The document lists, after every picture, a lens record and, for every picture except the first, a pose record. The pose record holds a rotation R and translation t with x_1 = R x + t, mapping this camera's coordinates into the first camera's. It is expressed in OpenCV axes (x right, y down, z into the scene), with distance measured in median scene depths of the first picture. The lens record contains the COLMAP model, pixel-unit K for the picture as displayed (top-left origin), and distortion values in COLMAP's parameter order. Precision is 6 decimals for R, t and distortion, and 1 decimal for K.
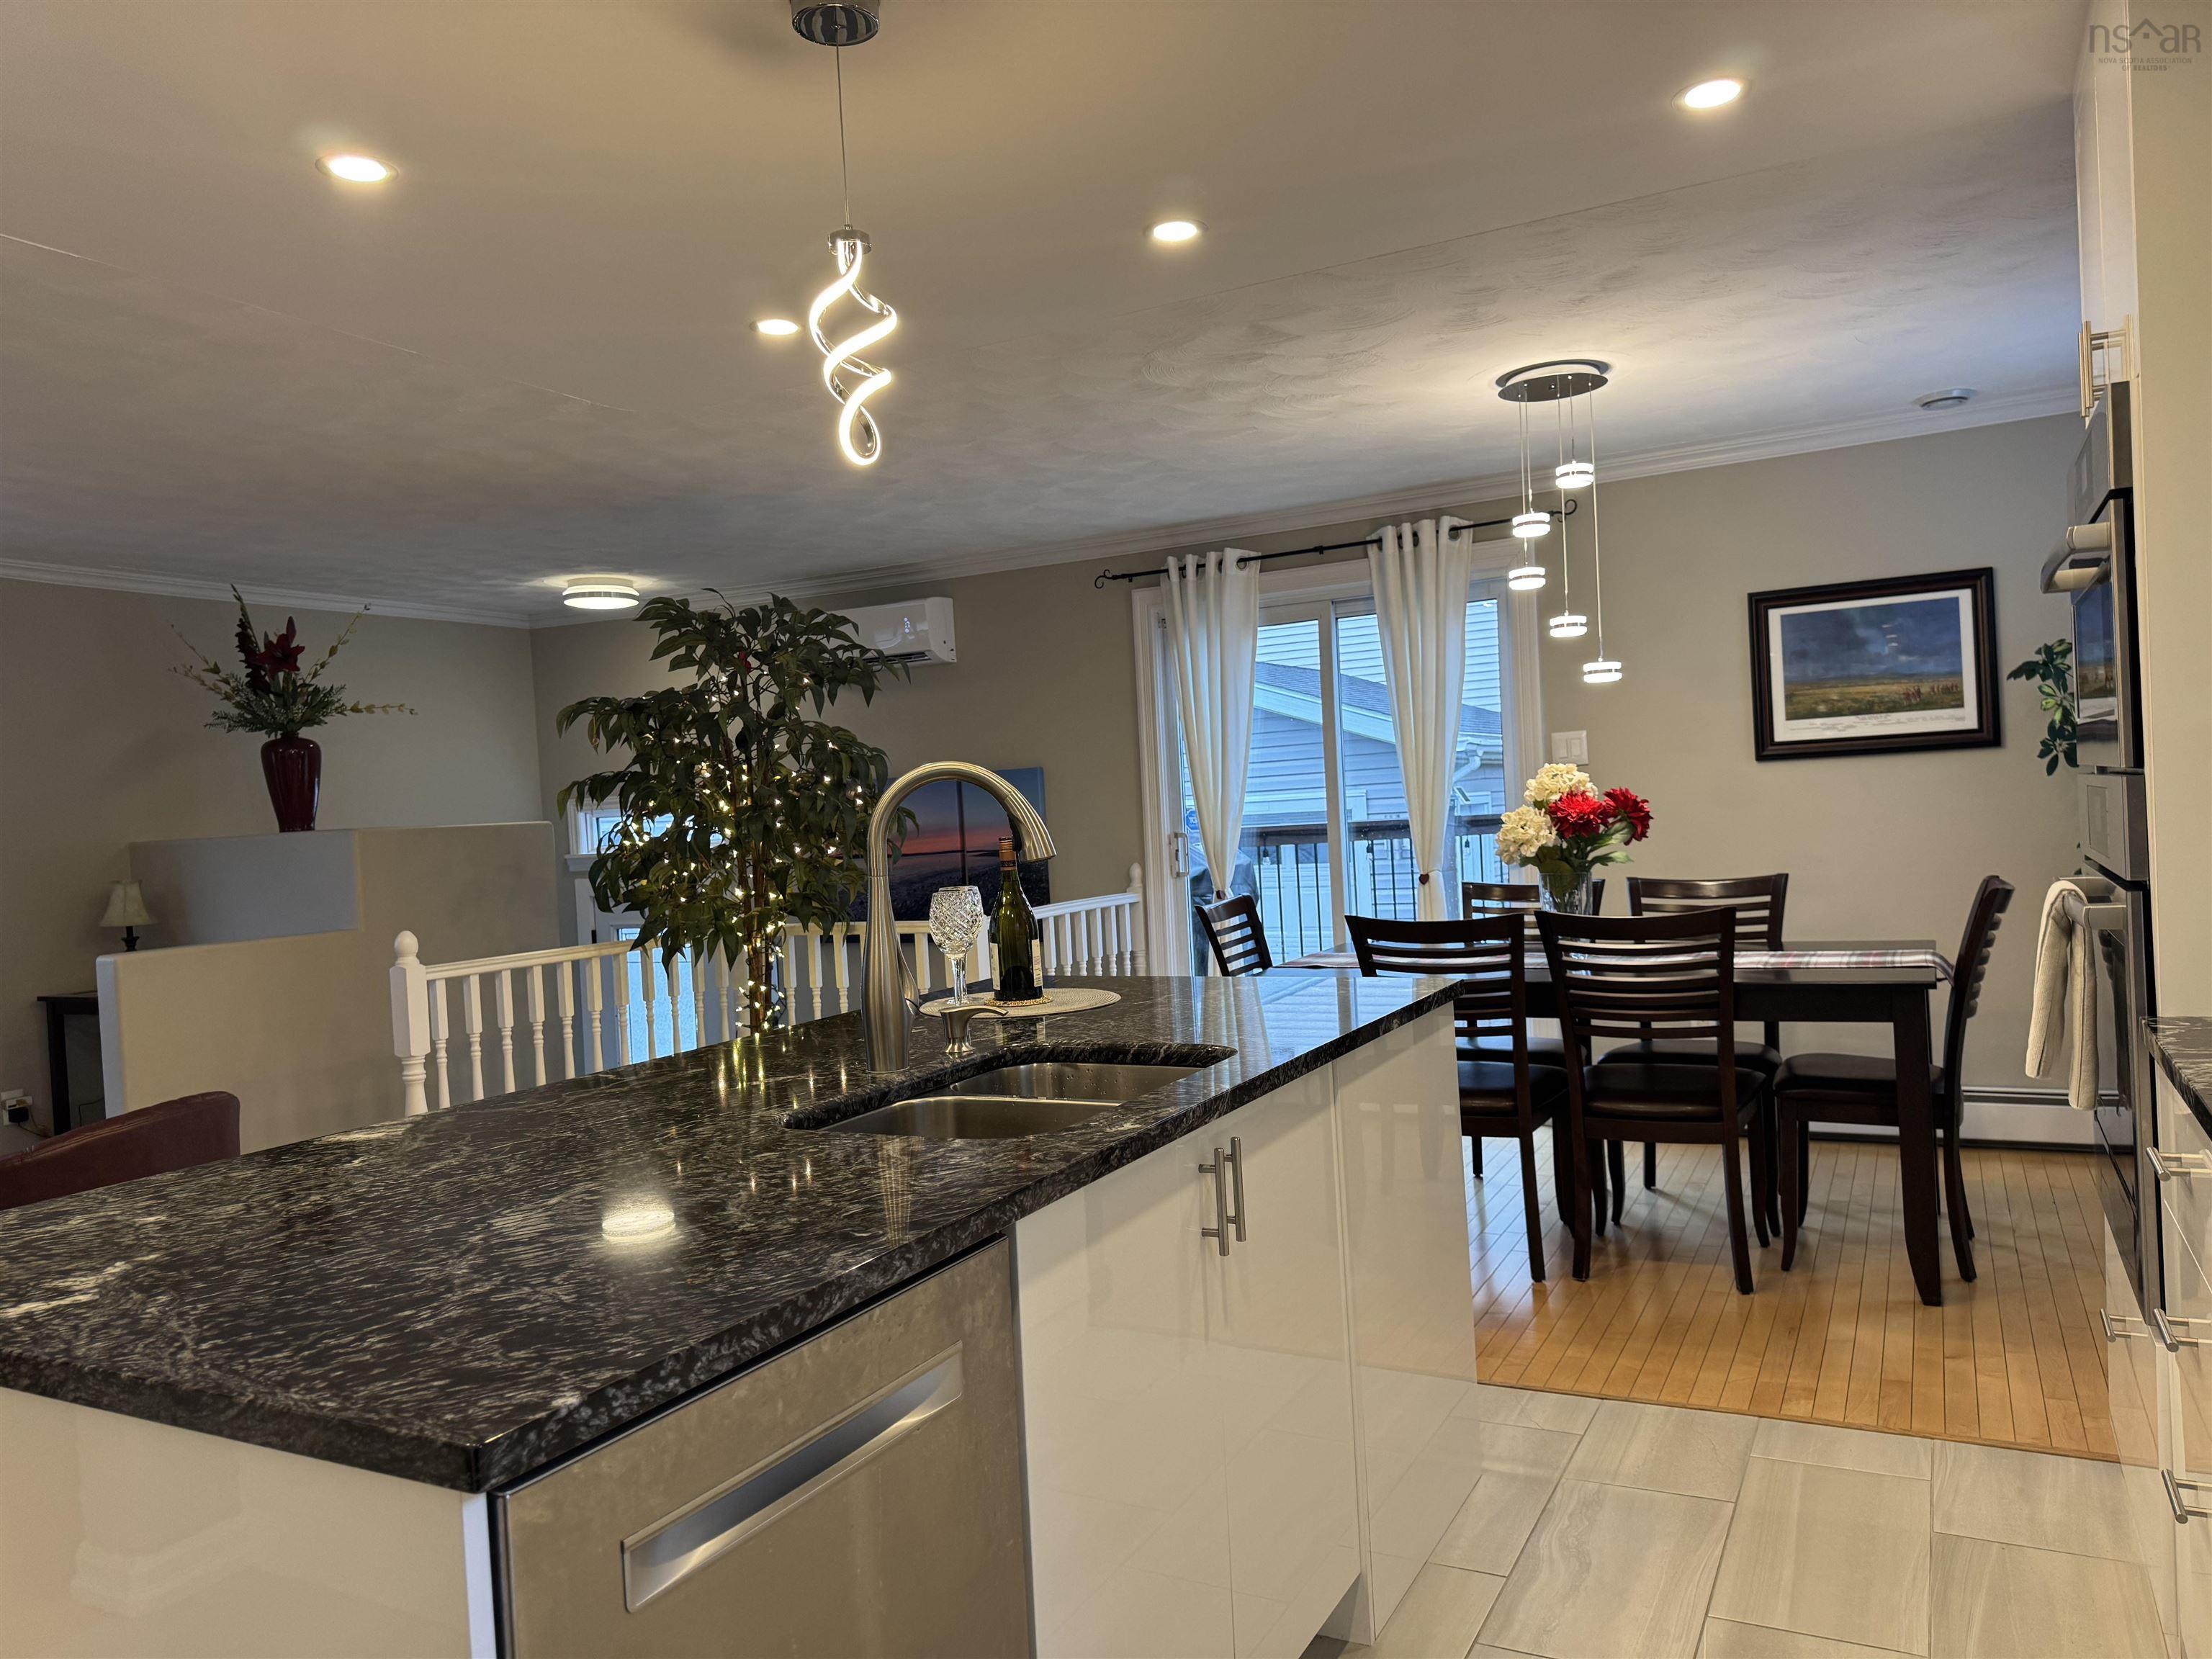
lens RADIAL K [[1564.6, 0, 1104.9], [0, 1564.6, 826.3], [0, 0, 1]] dist [0.001379, 0.000432]
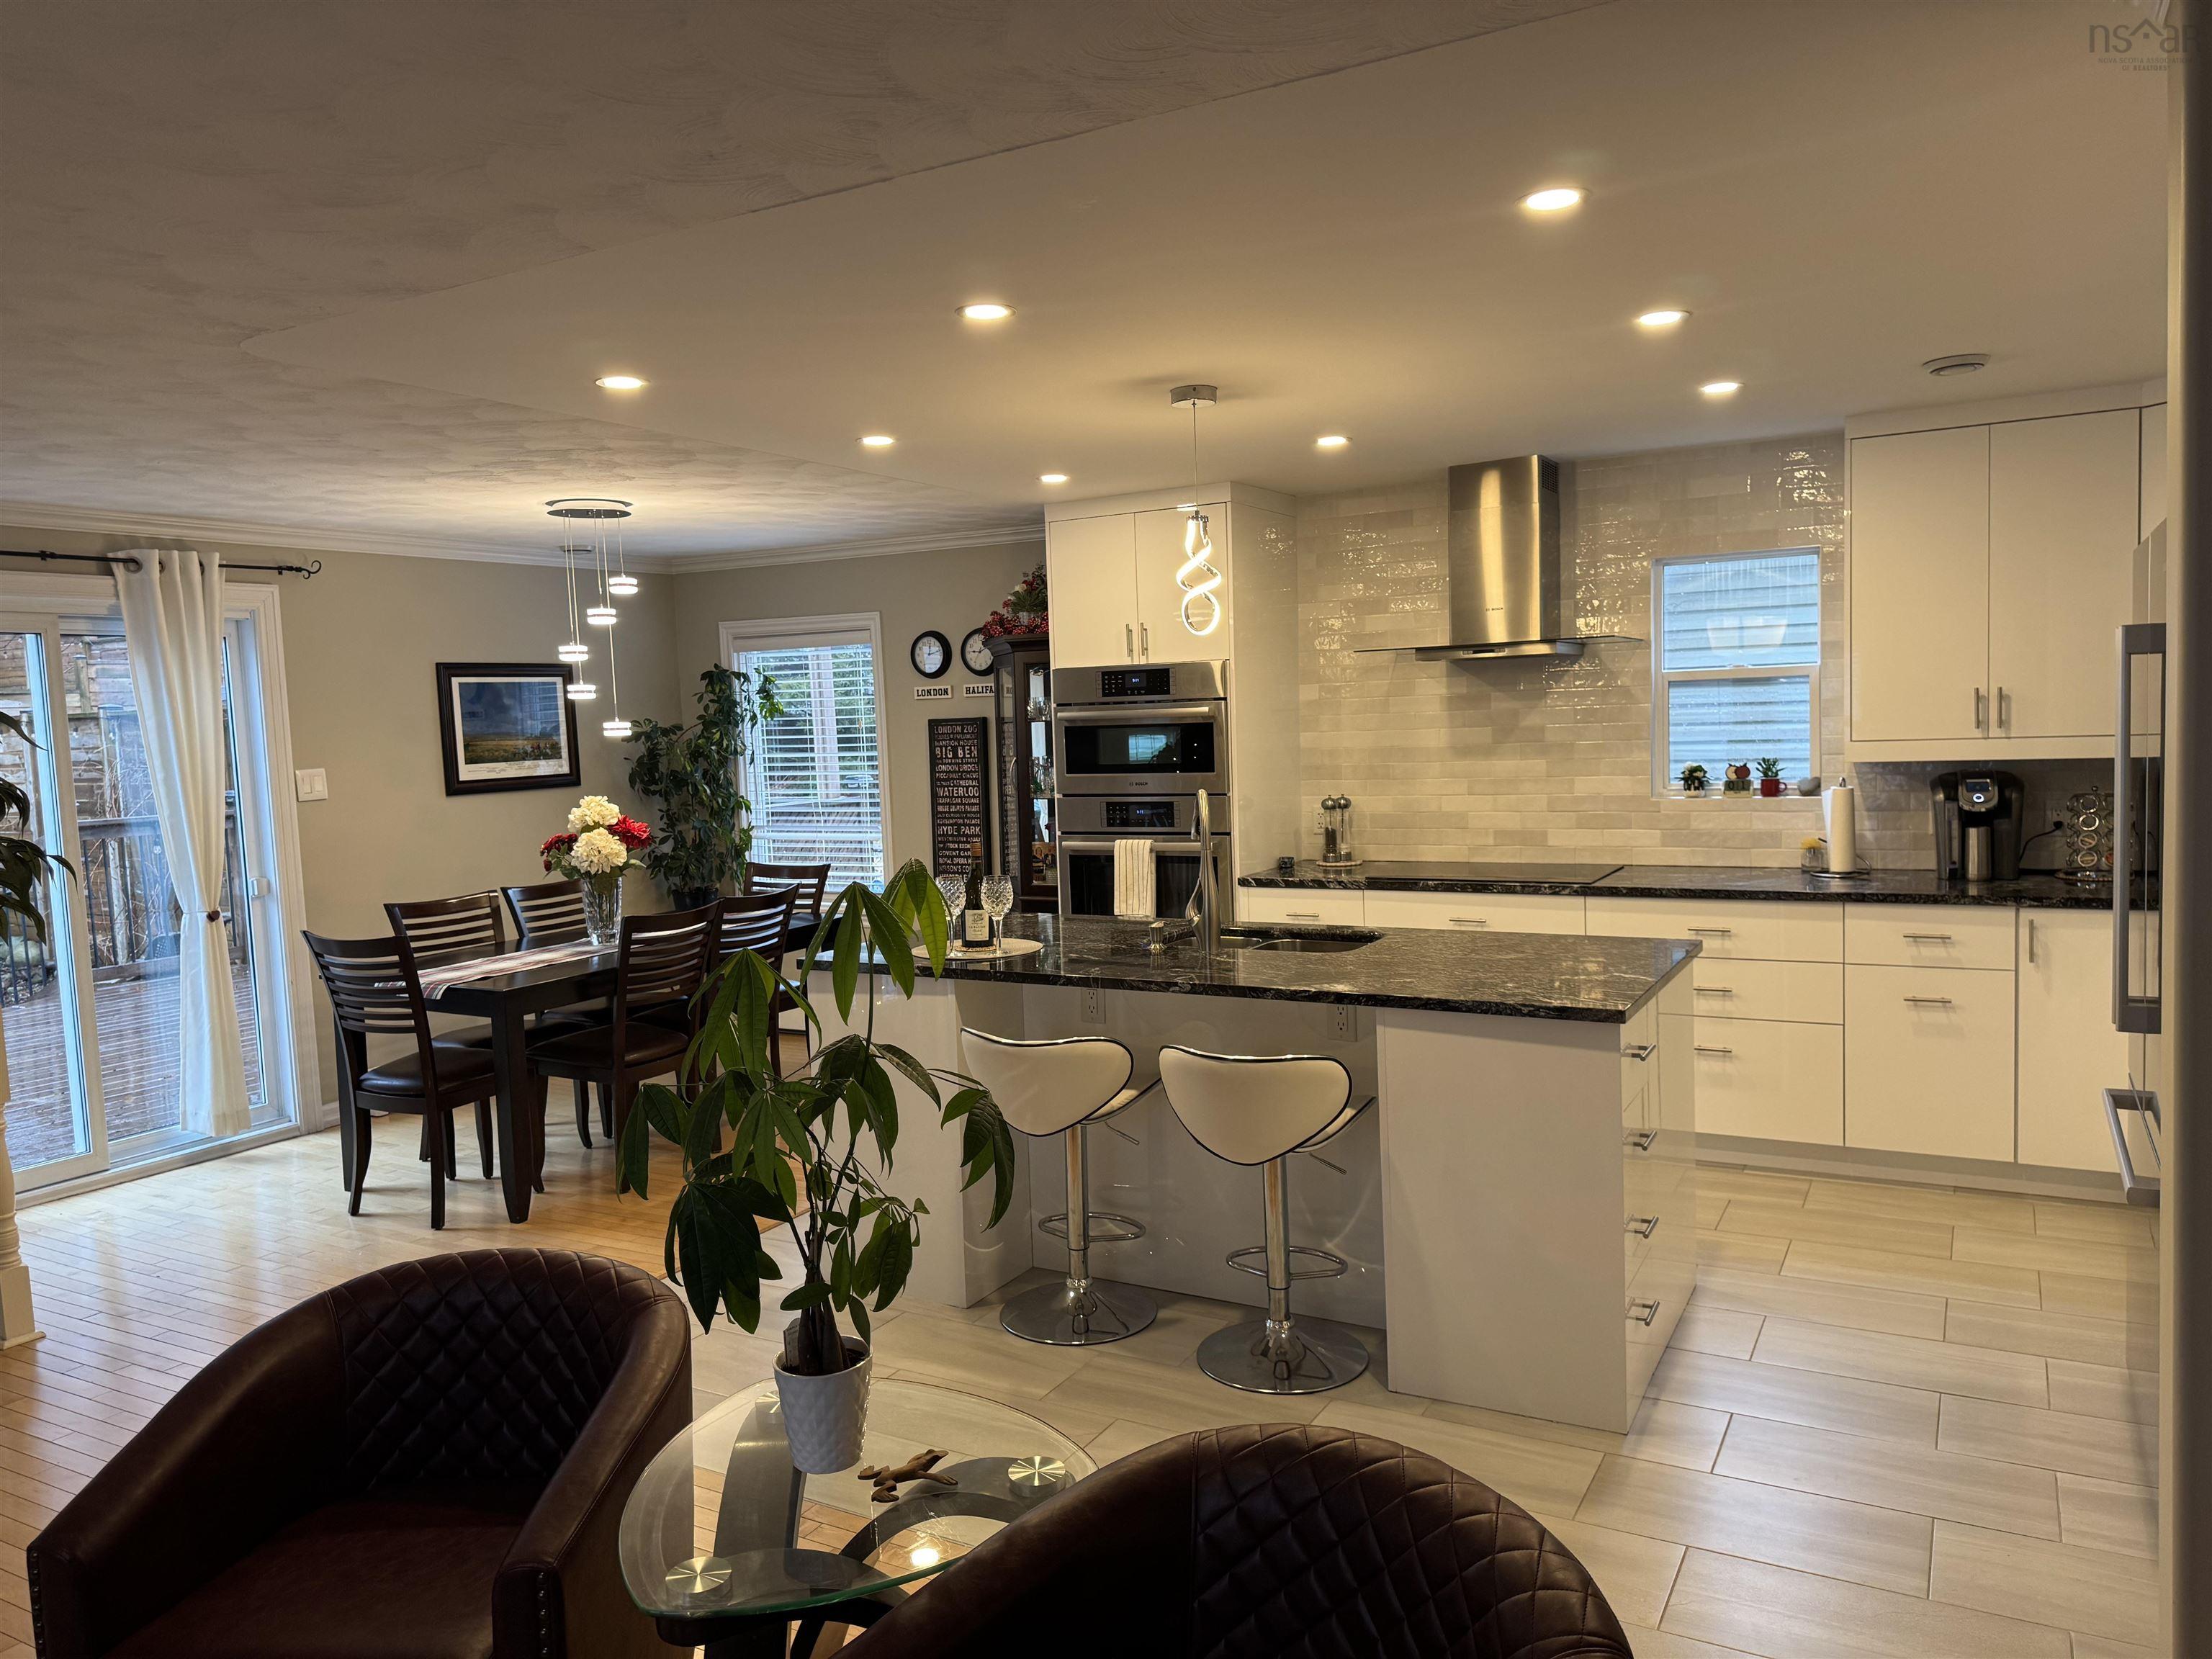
lens RADIAL K [[1564.6, 0, 1108.1], [0, 1564.6, 836.4], [0, 0, 1]] dist [0.001379, 0.000432]
pose [[0.021190, -0.022637, 0.999519, -0.844479], [0.043350, 0.998824, 0.021702, -0.013553], [-0.998835, 0.042869, 0.022147, 0.446173]]
